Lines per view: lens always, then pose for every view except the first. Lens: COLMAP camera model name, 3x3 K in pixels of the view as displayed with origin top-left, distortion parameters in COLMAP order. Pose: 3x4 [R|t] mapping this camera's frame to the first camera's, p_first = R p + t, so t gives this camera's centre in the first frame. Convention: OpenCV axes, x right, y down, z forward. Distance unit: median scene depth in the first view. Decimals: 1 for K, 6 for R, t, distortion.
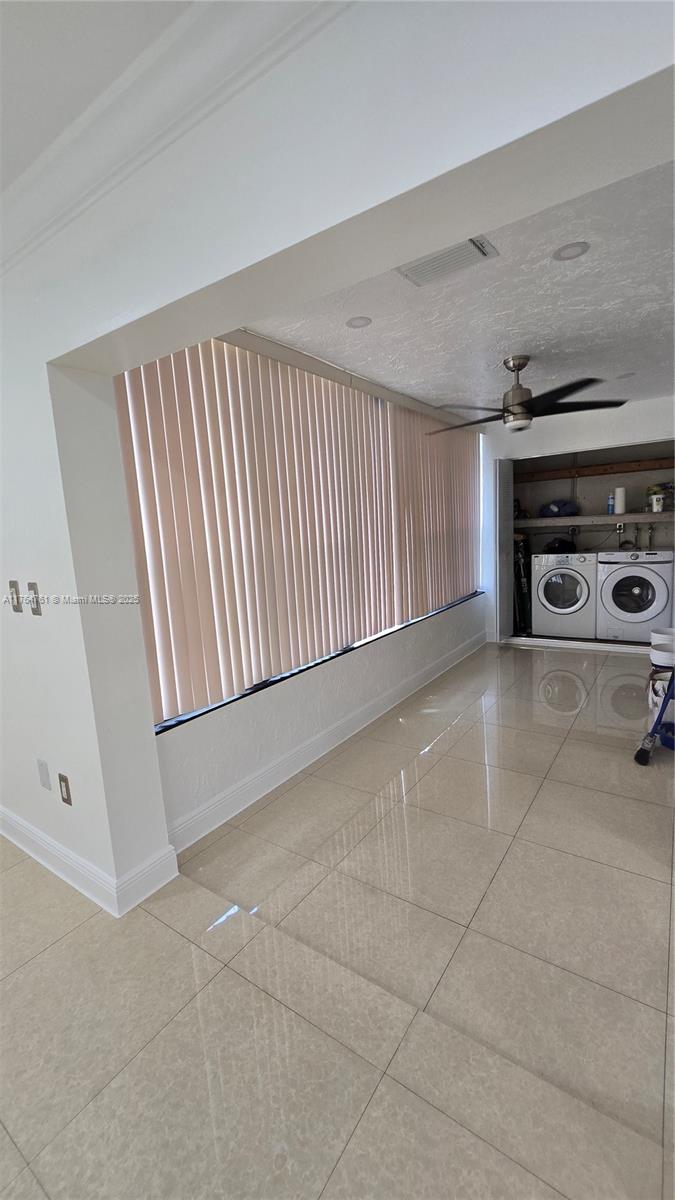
lens RADIAL K [[489.7, 0, 338.0], [0, 489.7, 601.7], [0, 0, 1]] dist [0.010073, -0.000377]
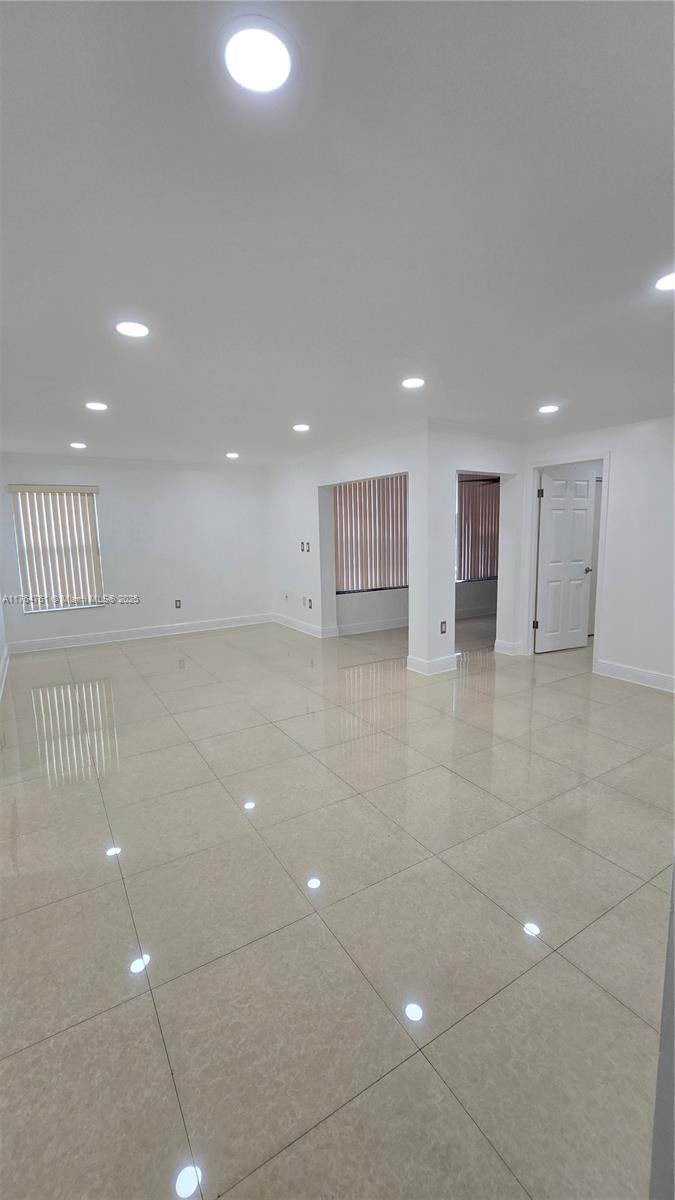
lens RADIAL K [[489.7, 0, 338.9], [0, 489.7, 599.5], [0, 0, 1]] dist [0.010073, -0.000377]
pose [[0.912525, 0.096923, -0.397372, 1.008823], [-0.093587, 0.995222, 0.027833, 0.244125], [0.398171, 0.011790, 0.917235, -2.108278]]
